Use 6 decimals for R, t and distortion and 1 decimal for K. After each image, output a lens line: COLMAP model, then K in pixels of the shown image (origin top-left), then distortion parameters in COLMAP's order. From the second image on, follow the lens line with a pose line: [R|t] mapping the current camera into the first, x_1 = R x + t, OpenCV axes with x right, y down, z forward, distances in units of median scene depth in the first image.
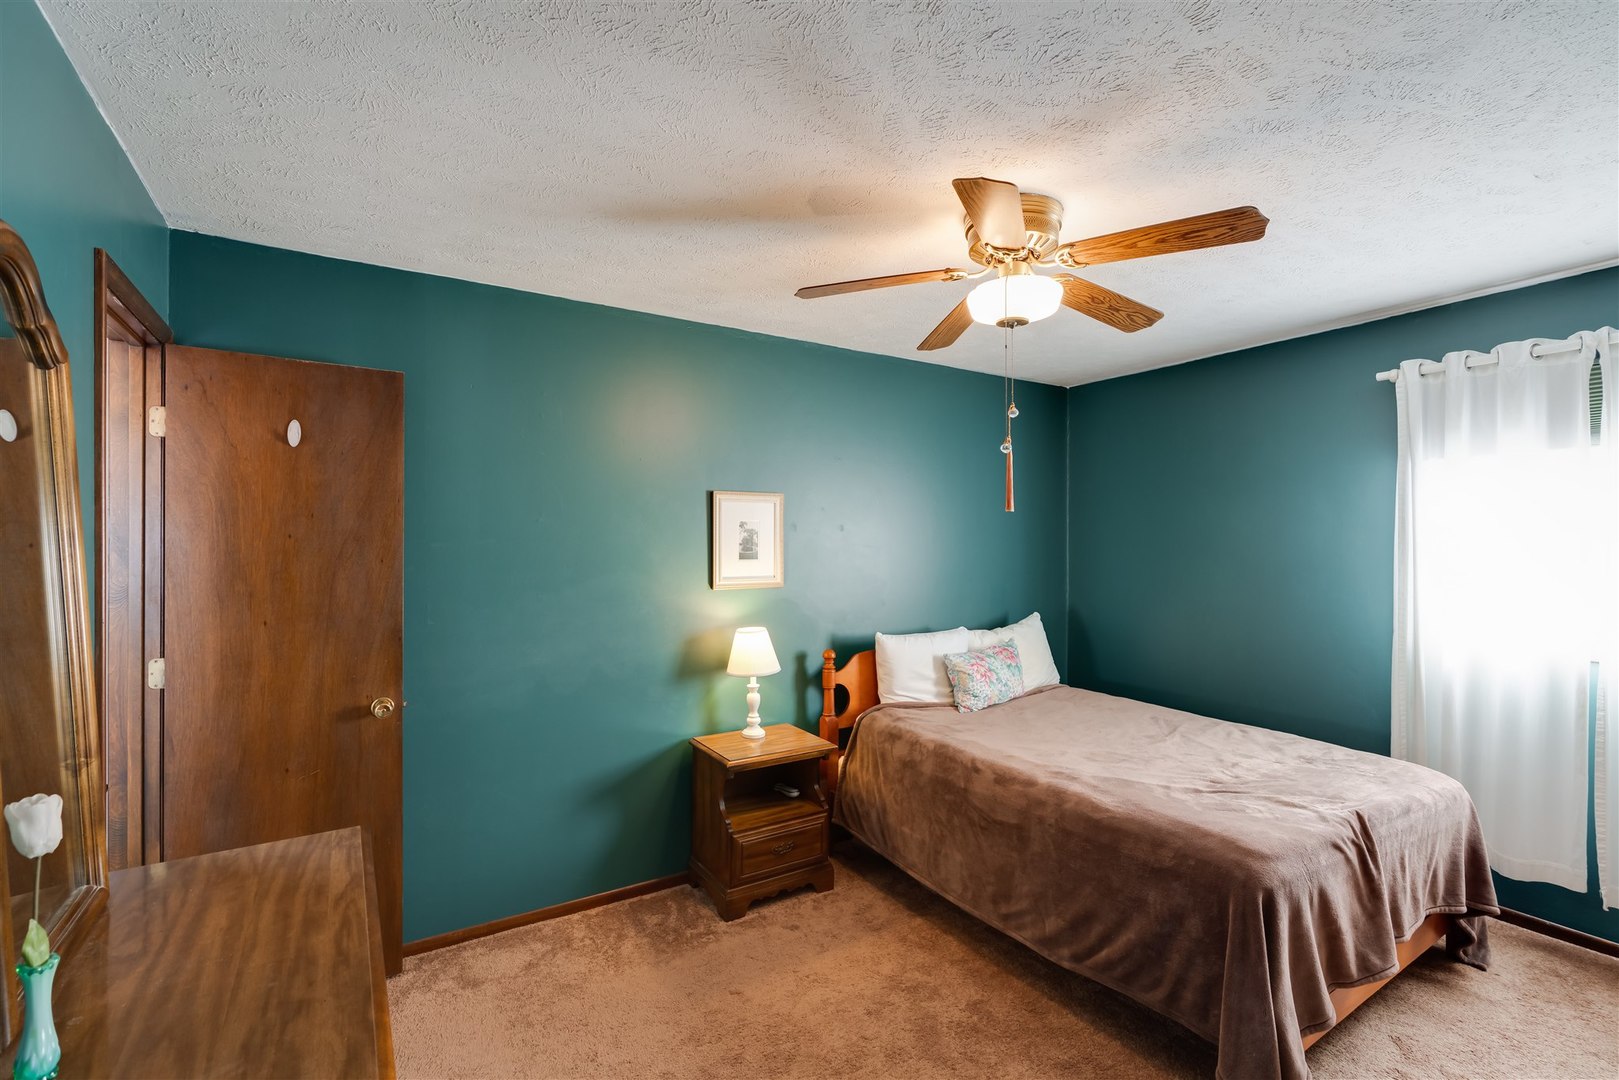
lens RADIAL K [[732.3, 0, 810.9], [0, 732.3, 546.7], [0, 0, 1]] dist [-0.000292, 0.001456]
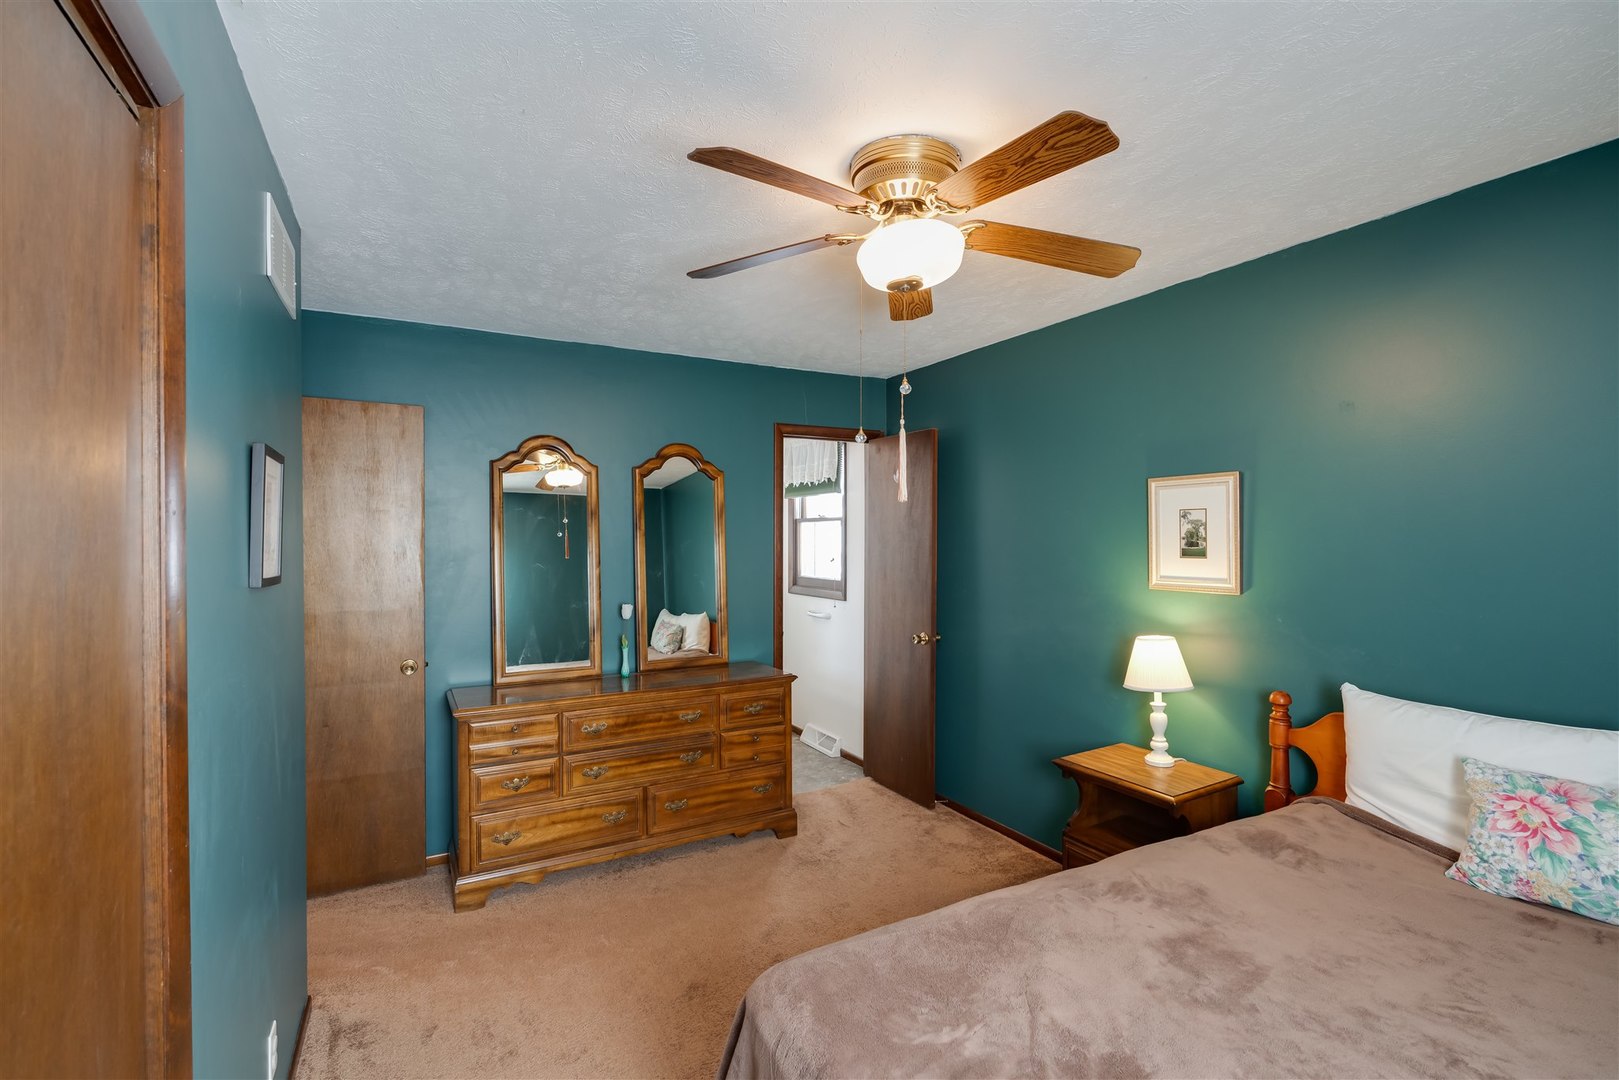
lens RADIAL K [[732.3, 0, 810.9], [0, 732.3, 546.7], [0, 0, 1]] dist [-0.000292, 0.001456]
pose [[-0.061259, 0.015419, -0.998003, 0.774545], [0.002507, 0.999880, 0.015294, -0.007600], [0.998119, -0.001565, -0.061290, 0.633793]]
